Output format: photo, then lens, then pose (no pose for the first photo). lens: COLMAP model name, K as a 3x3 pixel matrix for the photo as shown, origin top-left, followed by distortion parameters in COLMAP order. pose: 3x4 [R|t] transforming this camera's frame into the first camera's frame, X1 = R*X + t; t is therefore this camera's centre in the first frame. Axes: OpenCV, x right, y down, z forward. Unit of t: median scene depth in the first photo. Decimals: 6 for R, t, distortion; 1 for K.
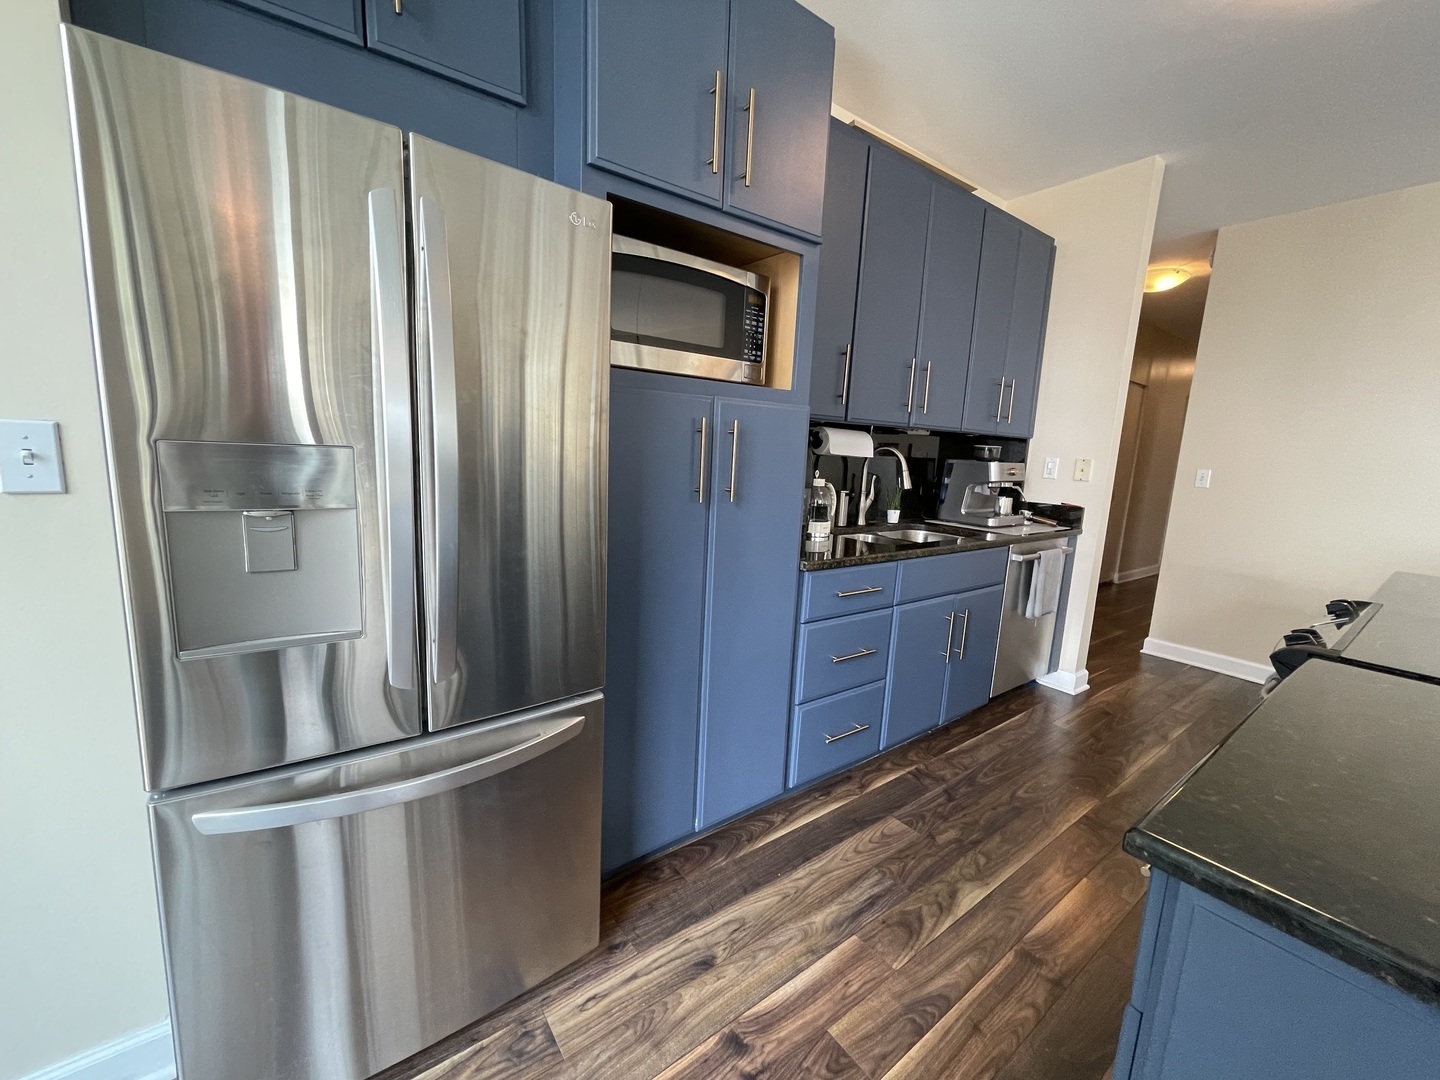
lens RADIAL K [[579.0, 0, 728.1], [0, 579.0, 535.8], [0, 0, 1]] dist [-0.003703, 0.000647]
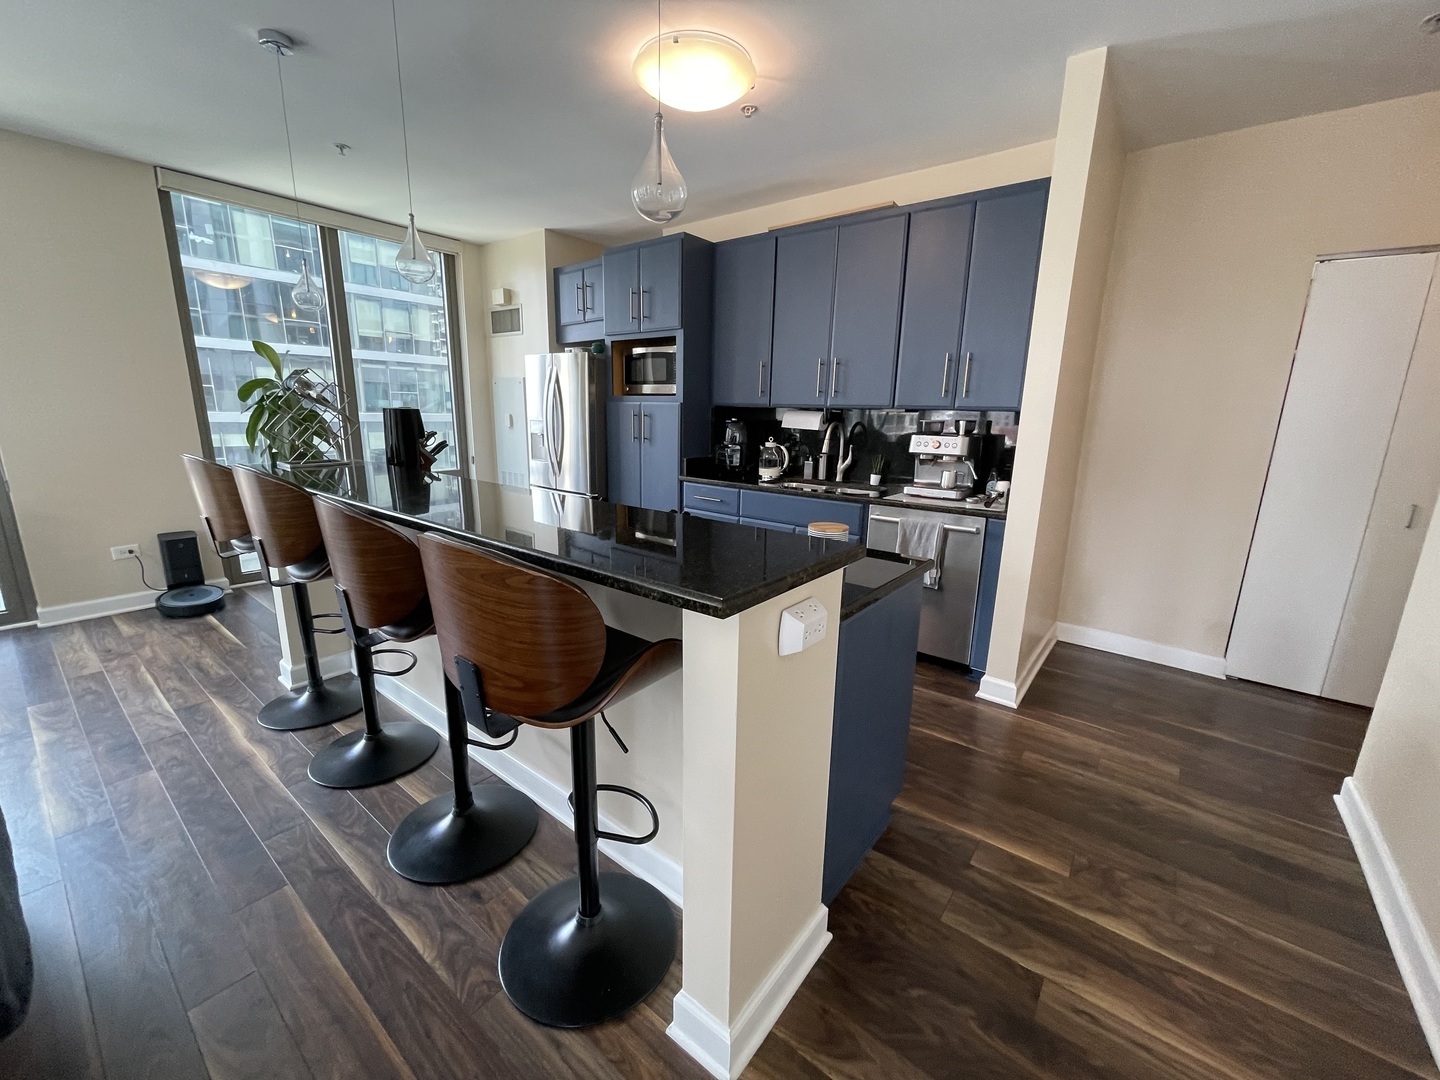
lens RADIAL K [[579.0, 0, 723.1], [0, 579.0, 543.3], [0, 0, 1]] dist [-0.003703, 0.000647]
pose [[0.251255, 0.178500, -0.951319, 1.478251], [-0.166670, 0.976146, 0.139138, -0.020113], [0.953463, 0.123597, 0.275012, 0.388295]]
